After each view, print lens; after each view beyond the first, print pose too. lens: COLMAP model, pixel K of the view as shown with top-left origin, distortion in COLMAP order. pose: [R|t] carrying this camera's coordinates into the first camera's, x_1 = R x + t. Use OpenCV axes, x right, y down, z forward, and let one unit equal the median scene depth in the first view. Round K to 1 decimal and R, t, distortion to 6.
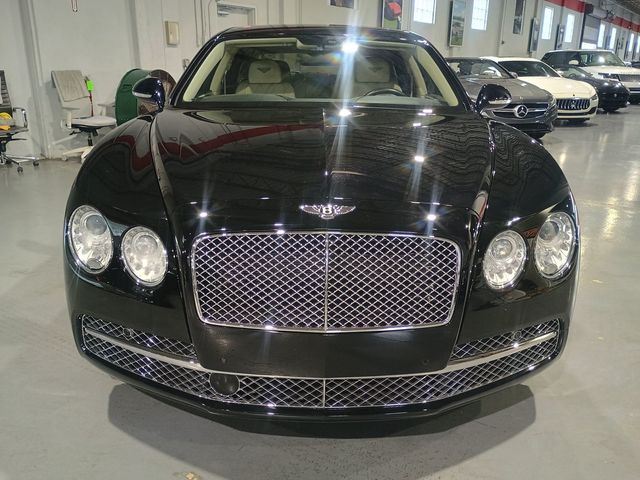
lens RADIAL K [[552.7, 0, 318.9], [0, 552.7, 239.6], [0, 0, 1]] dist [0.052580, -0.064697]
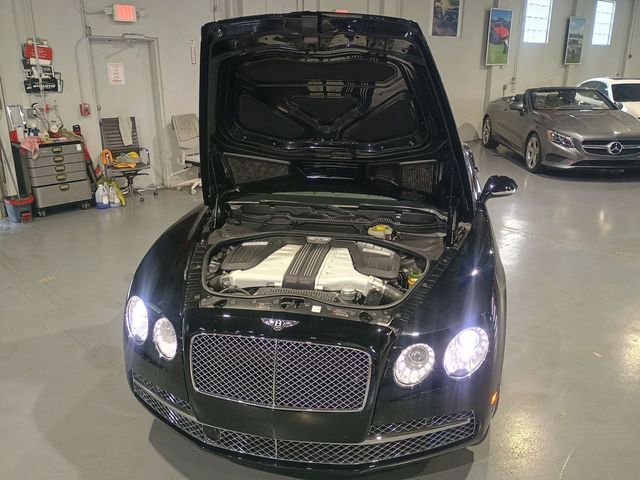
lens RADIAL K [[547.4, 0, 319.5], [0, 547.4, 239.0], [0, 0, 1]] dist [0.030341, -0.016971]
pose [[0.976995, 0.051016, -0.207071, 0.089557], [-0.051917, 0.998651, 0.001086, -0.062105], [0.206847, 0.009689, 0.978325, -0.082200]]
